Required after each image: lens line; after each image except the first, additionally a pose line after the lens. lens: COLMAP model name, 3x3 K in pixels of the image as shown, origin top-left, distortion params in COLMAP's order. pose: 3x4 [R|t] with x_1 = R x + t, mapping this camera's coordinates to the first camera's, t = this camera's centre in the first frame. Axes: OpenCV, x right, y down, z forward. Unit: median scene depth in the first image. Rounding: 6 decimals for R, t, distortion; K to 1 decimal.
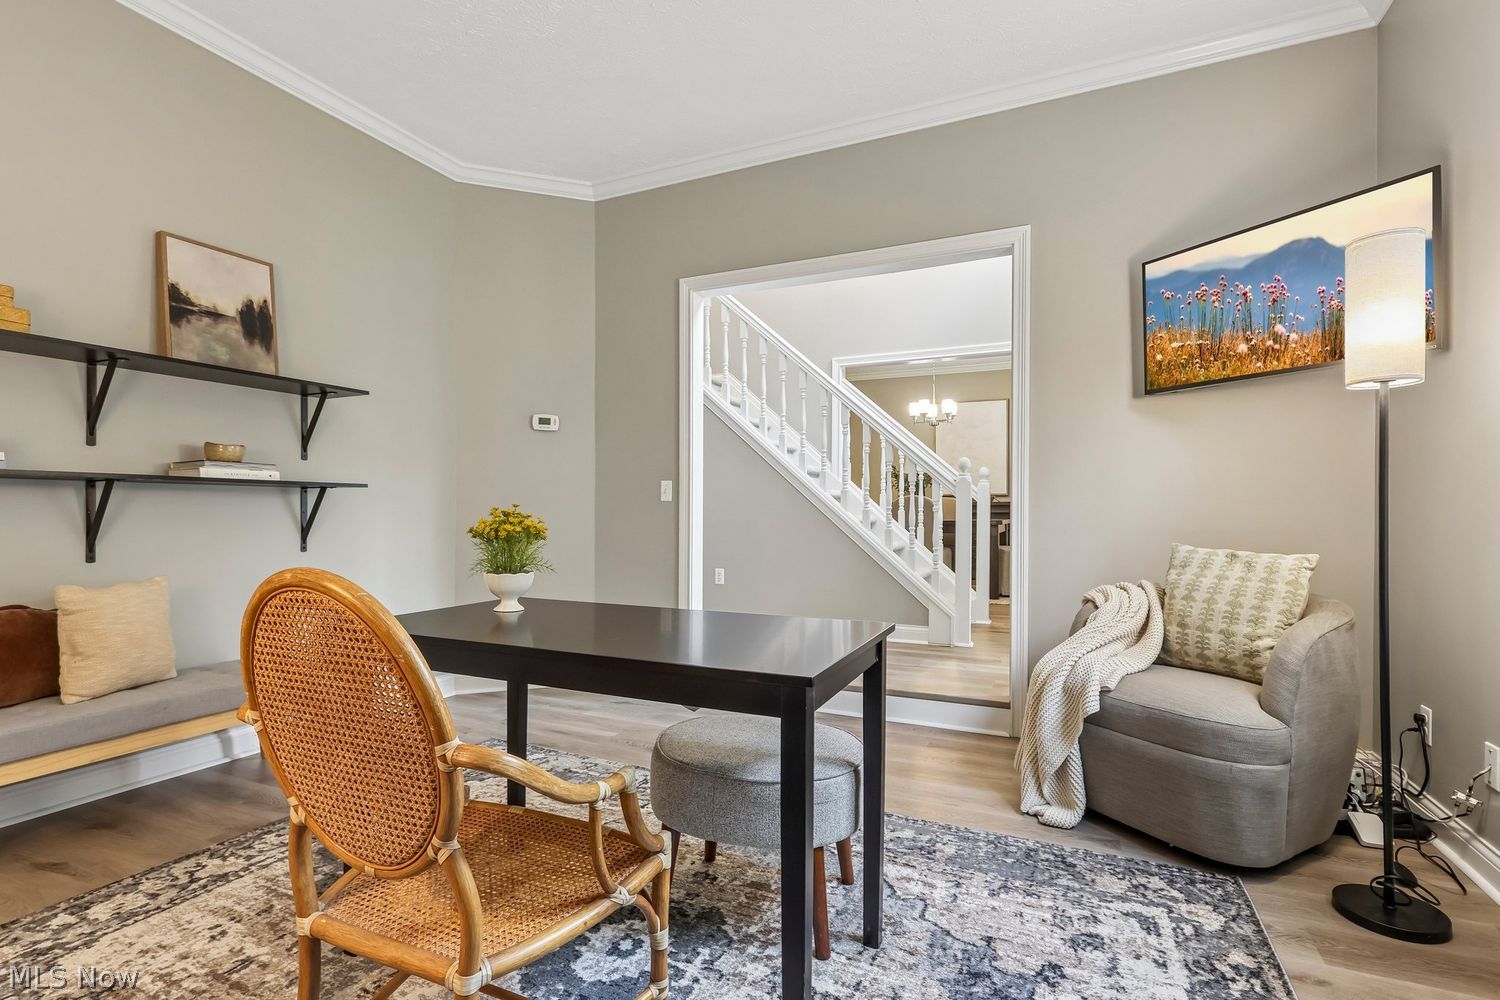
lens RADIAL K [[695.1, 0, 751.0], [0, 695.1, 502.2], [0, 0, 1]] dist [-0.006675, 0.001853]
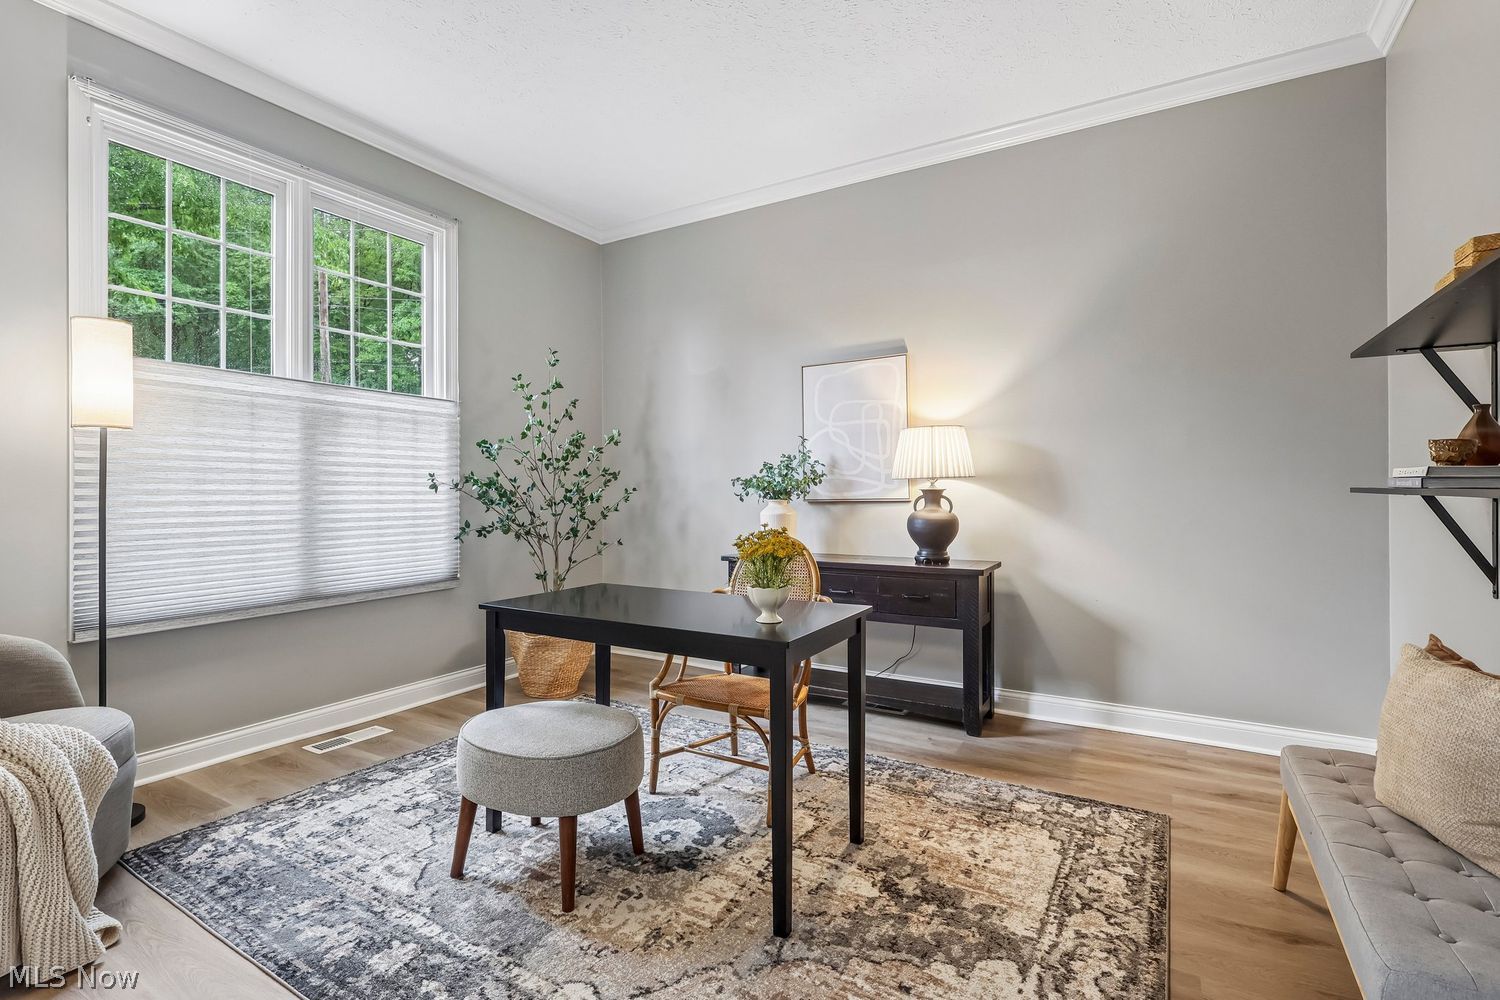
lens RADIAL K [[695.1, 0, 748.3], [0, 695.1, 496.5], [0, 0, 1]] dist [-0.006675, 0.001853]
pose [[-0.993365, -0.007080, 0.114788, -0.474057], [-0.006764, 0.999972, 0.003140, -0.044783], [-0.114807, 0.002343, -0.993385, 2.245682]]
